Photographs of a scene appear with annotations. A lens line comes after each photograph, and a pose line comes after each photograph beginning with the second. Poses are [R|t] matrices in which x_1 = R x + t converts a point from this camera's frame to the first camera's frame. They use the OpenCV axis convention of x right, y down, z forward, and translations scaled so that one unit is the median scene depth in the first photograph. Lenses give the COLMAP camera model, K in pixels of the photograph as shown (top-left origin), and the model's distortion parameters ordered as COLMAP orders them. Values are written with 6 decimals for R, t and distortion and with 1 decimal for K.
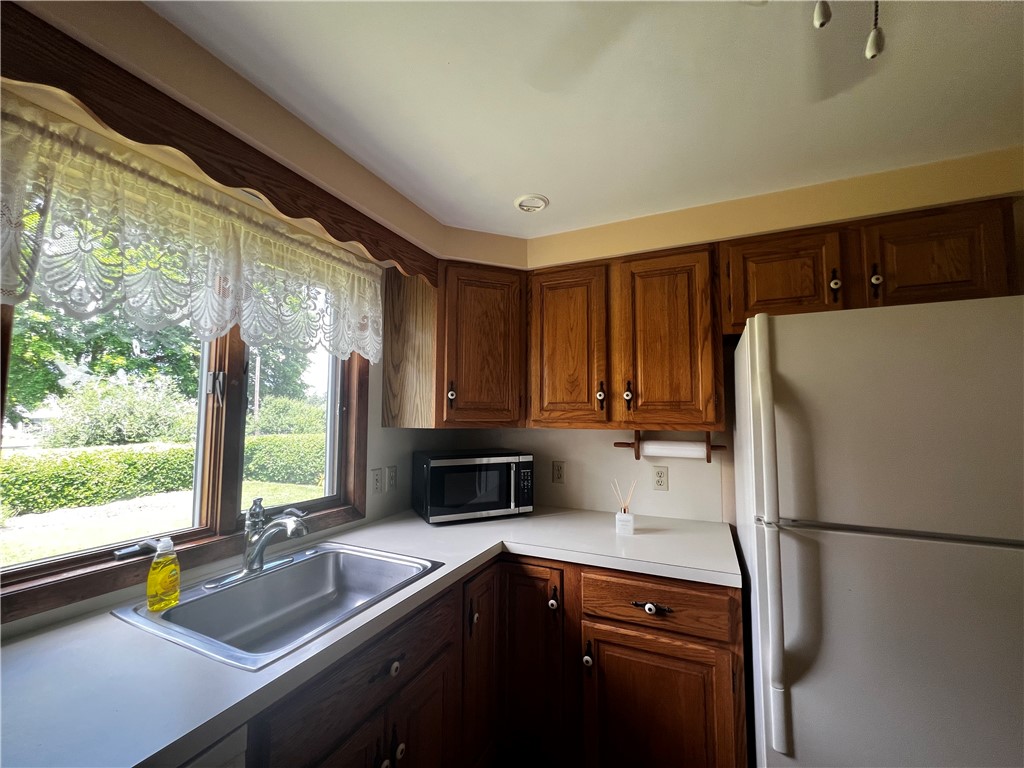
lens RADIAL K [[408.6, 0, 513.4], [0, 408.6, 388.2], [0, 0, 1]] dist [-0.000455, 0.000109]
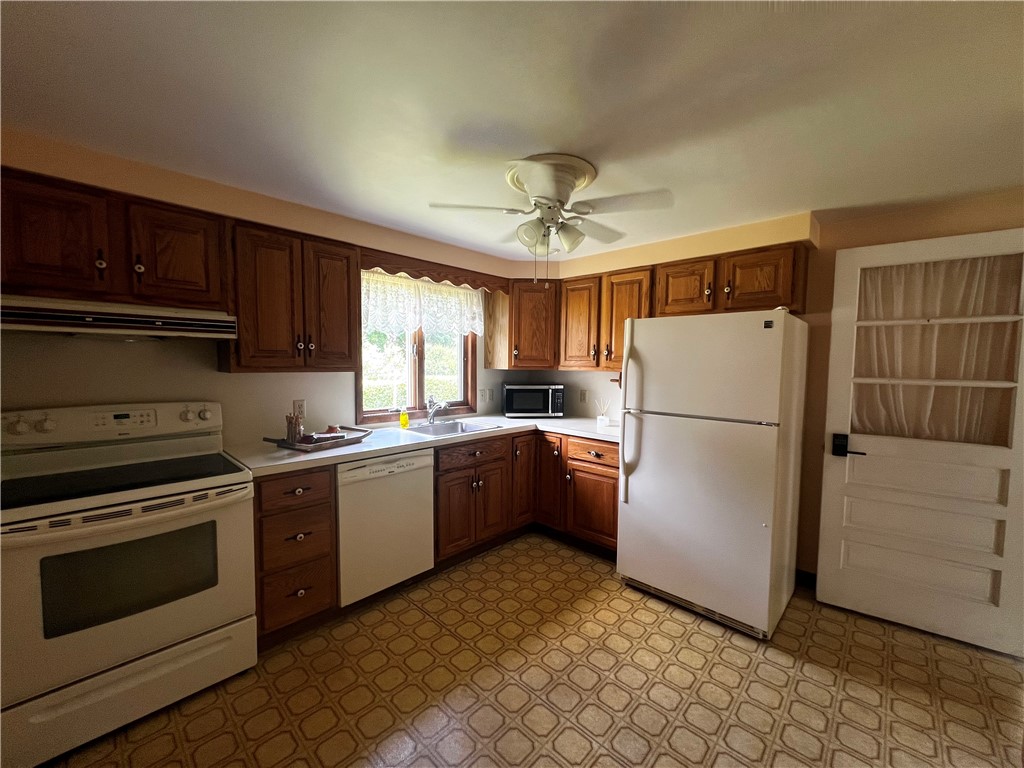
lens RADIAL K [[408.6, 0, 513.4], [0, 408.6, 388.2], [0, 0, 1]] dist [-0.000455, 0.000109]
pose [[0.945214, 0.027083, -0.325325, 0.484763], [0.016378, 0.991364, 0.130115, -0.069066], [0.326039, -0.128315, 0.936608, -0.857807]]
